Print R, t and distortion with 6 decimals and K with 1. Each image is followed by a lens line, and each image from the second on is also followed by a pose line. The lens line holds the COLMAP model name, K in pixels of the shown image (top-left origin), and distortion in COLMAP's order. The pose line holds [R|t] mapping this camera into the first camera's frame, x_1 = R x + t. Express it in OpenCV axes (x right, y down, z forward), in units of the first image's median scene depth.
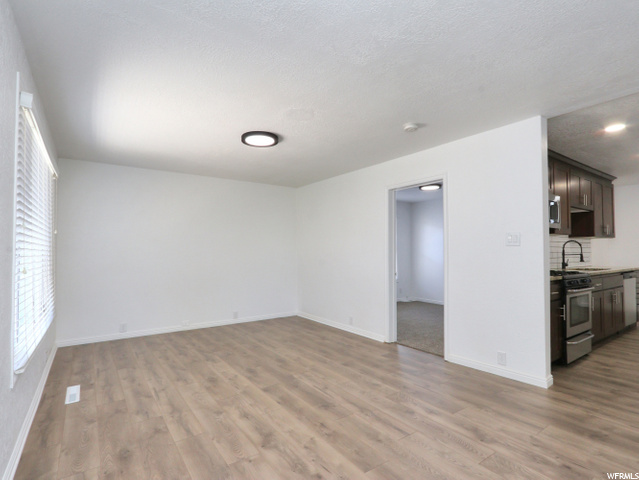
lens RADIAL K [[331.7, 0, 309.0], [0, 331.7, 241.1], [0, 0, 1]] dist [0.000797, -0.000246]
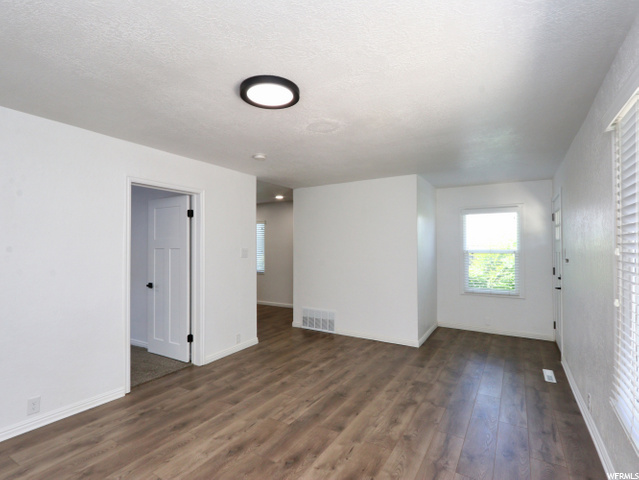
lens RADIAL K [[331.7, 0, 309.0], [0, 331.7, 241.1], [0, 0, 1]] dist [0.000797, -0.000246]
pose [[-0.409195, 0.018766, 0.912254, -0.895514], [-0.028662, 0.999031, -0.033407, -0.018919], [-0.911997, -0.039817, -0.408260, 1.427640]]
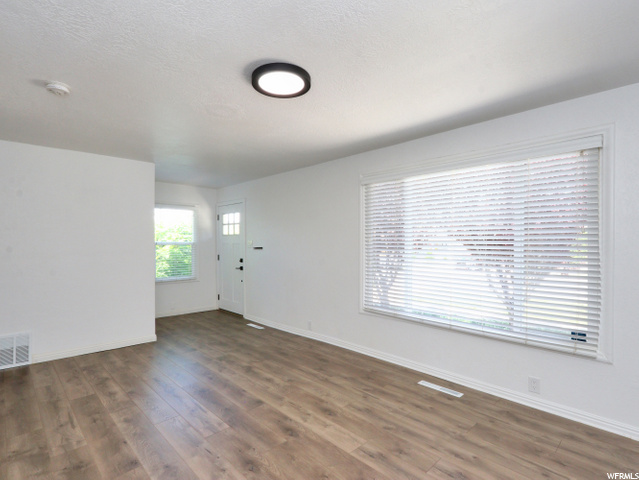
lens RADIAL K [[328.6, 0, 319.5], [0, 328.6, 240.0], [0, 0, 1]] dist [-0.002832, -0.001660]
pose [[-0.982488, -0.000513, -0.186323, -0.120659], [0.006632, 0.999266, -0.037723, 0.012407], [0.186206, -0.038298, -0.981764, 1.952163]]
